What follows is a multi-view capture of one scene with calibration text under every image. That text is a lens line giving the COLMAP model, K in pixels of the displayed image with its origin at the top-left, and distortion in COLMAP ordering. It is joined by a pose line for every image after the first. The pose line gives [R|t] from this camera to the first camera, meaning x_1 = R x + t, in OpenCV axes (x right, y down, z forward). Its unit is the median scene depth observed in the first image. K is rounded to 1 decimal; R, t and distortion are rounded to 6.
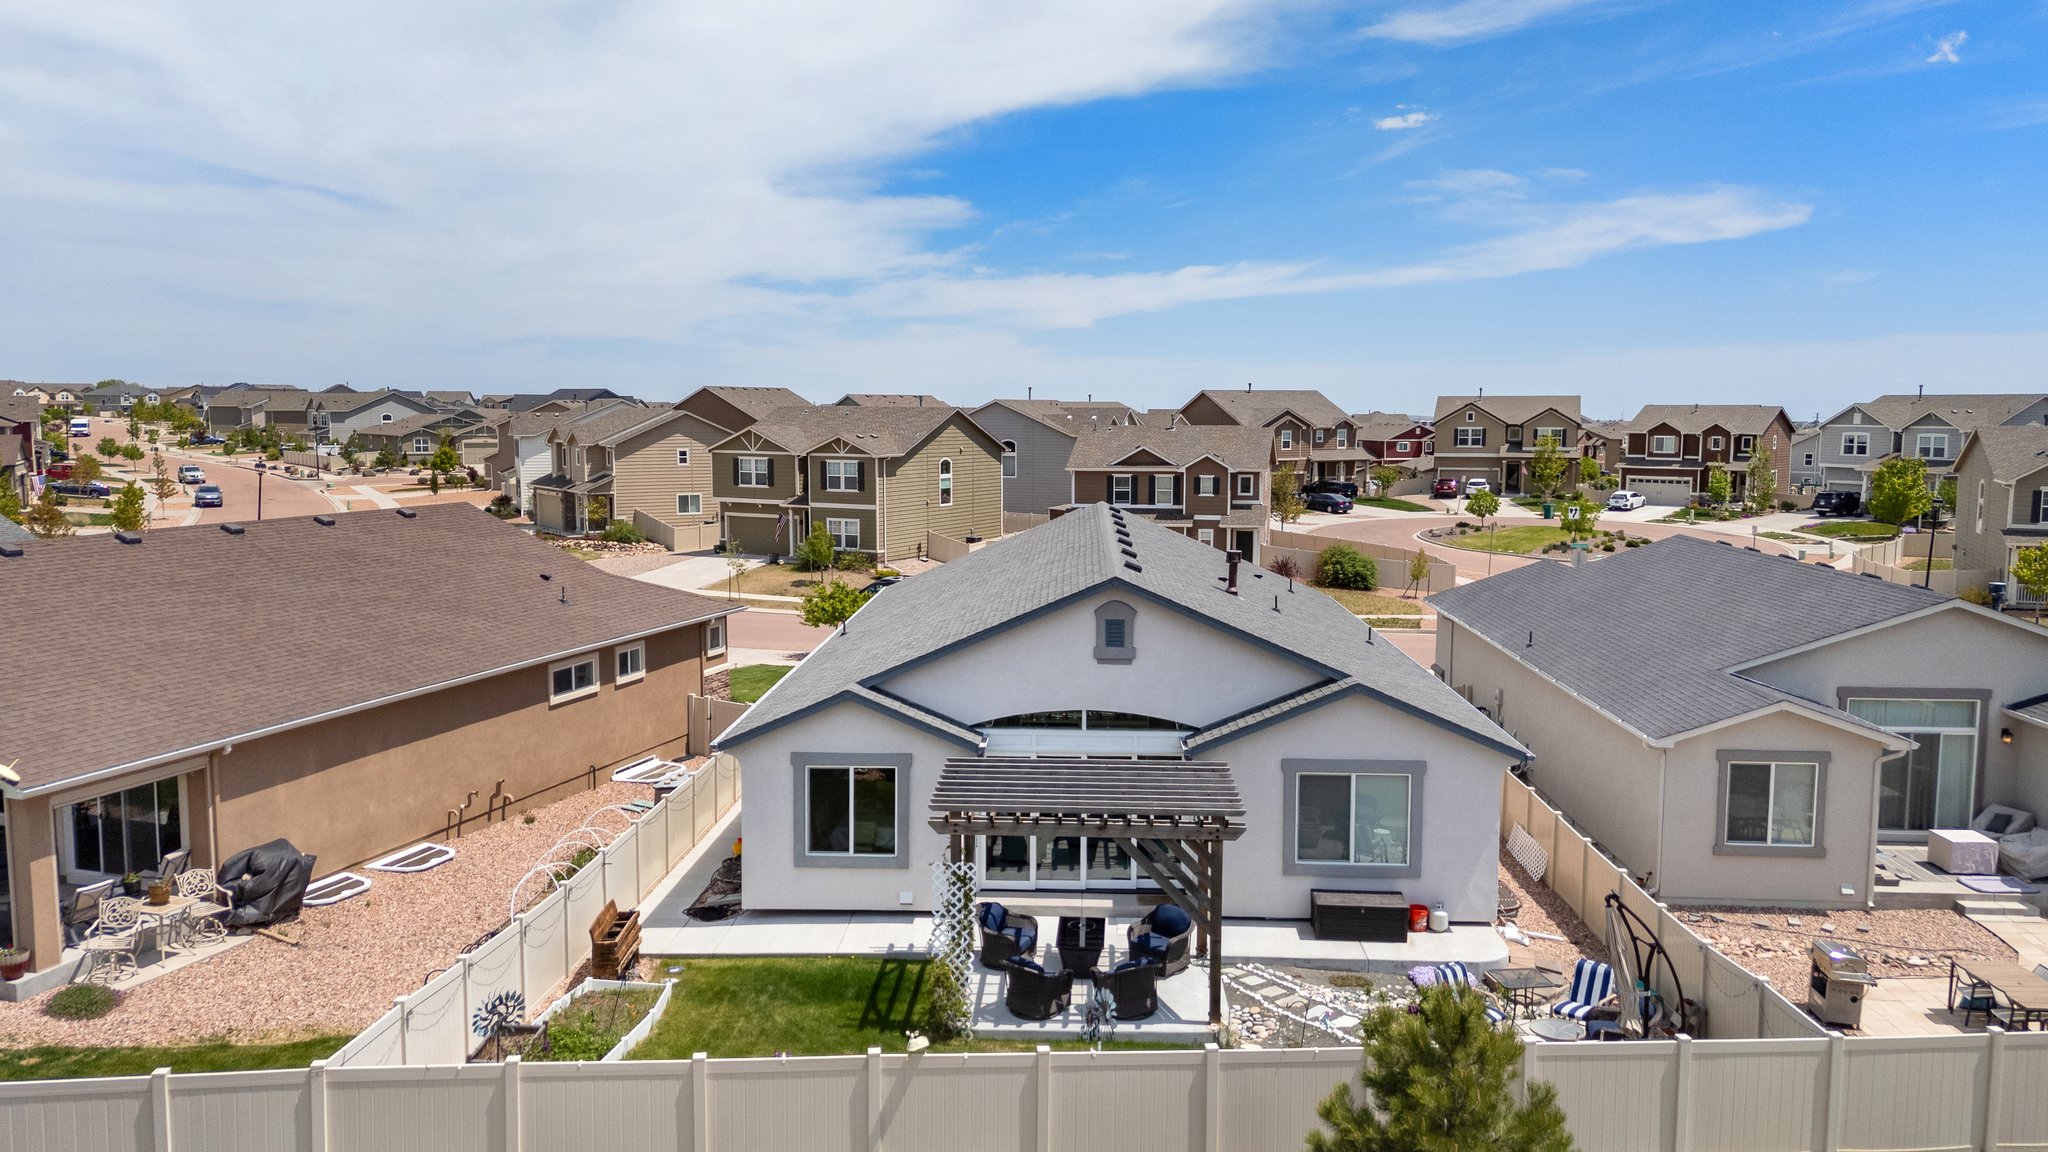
lens RADIAL K [[1658.1, 0, 1025.1], [0, 1658.1, 617.6], [0, 0, 1]] dist [0.113059, -0.139420]
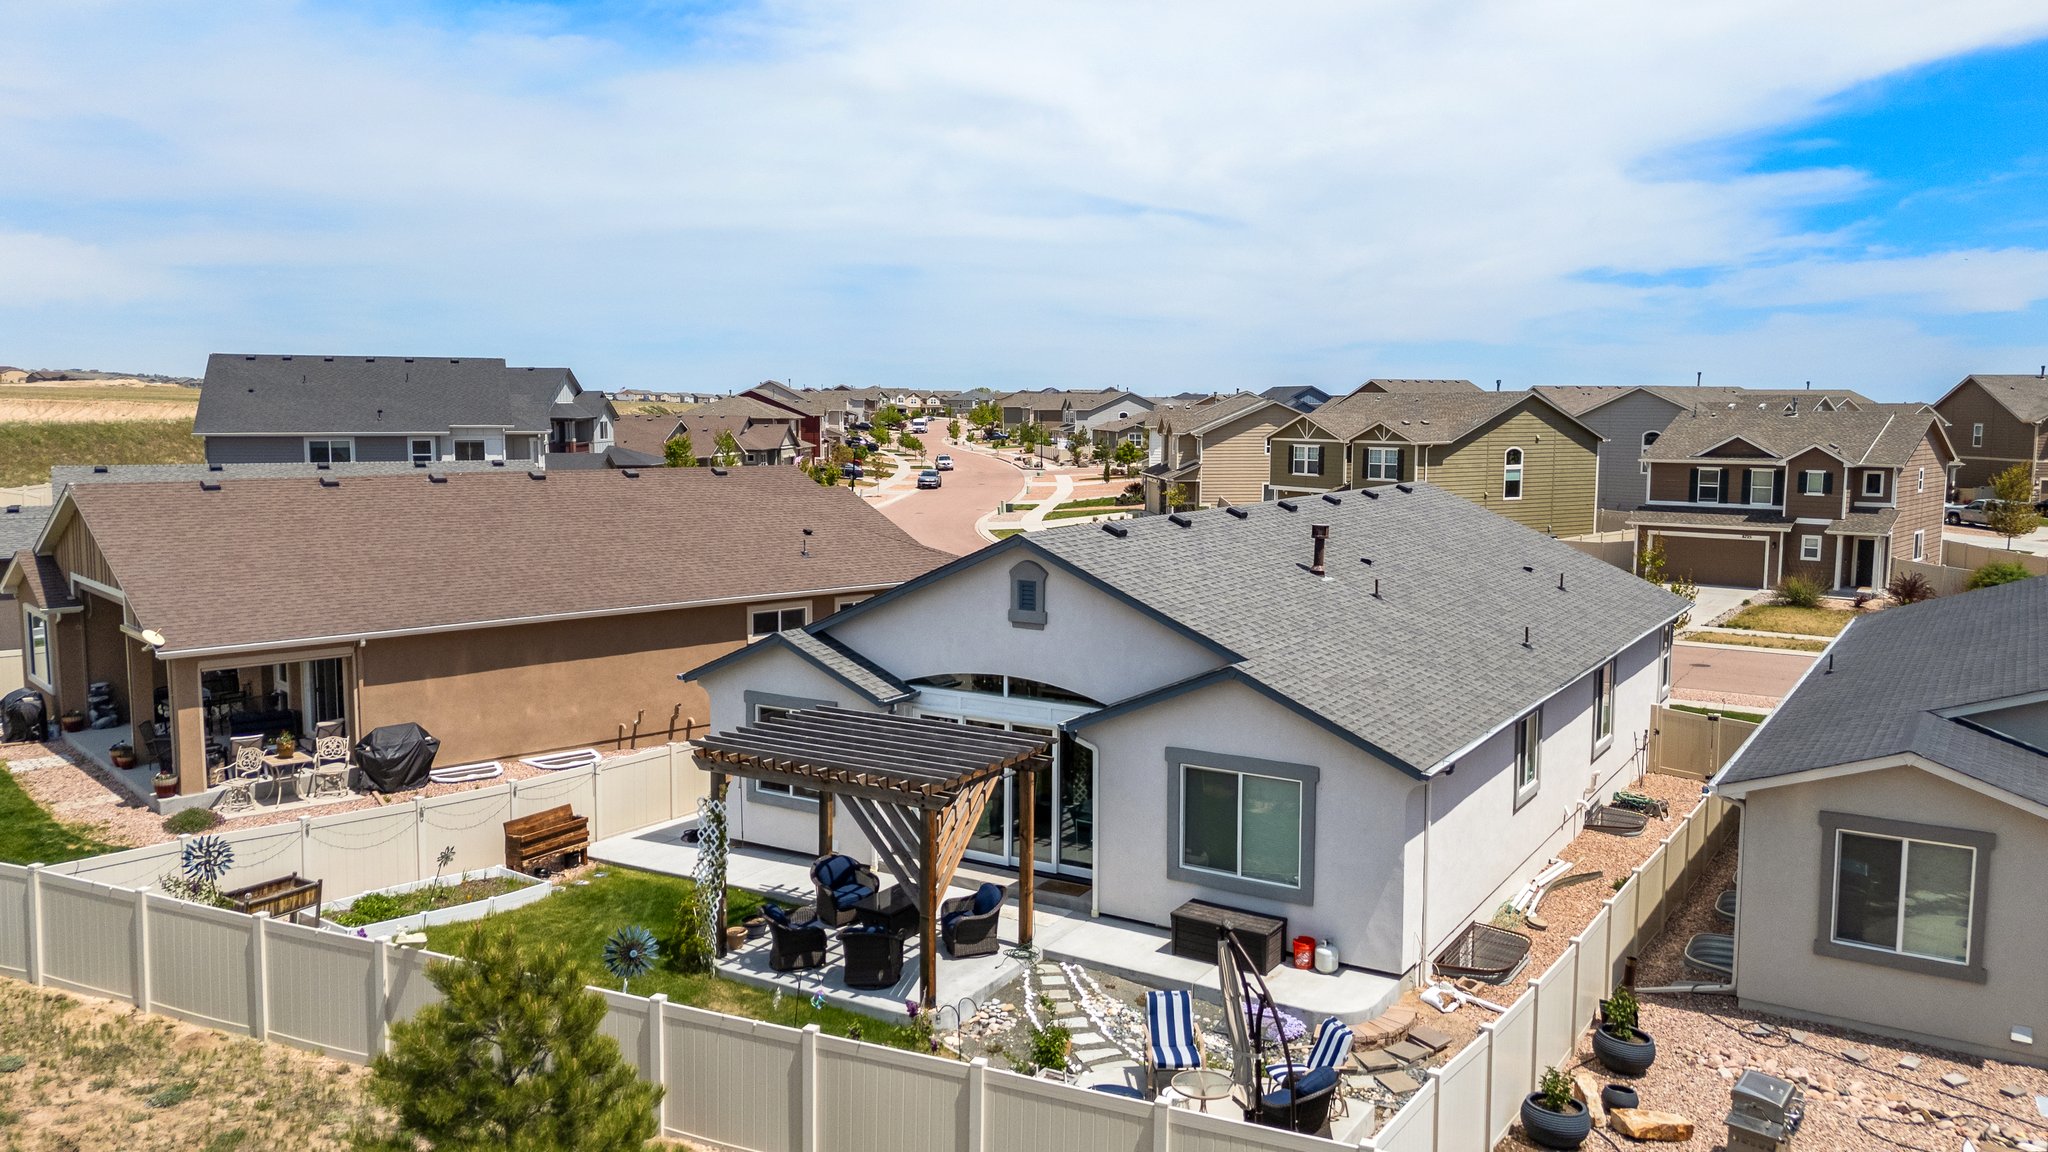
lens RADIAL K [[1658.1, 0, 1025.1], [0, 1658.1, 617.6], [0, 0, 1]] dist [0.113059, -0.139420]
pose [[0.847567, 0.066704, -0.526479, 0.222407], [-0.070440, 0.997432, 0.012973, 0.004059], [0.525993, 0.026090, 0.850089, 0.083538]]
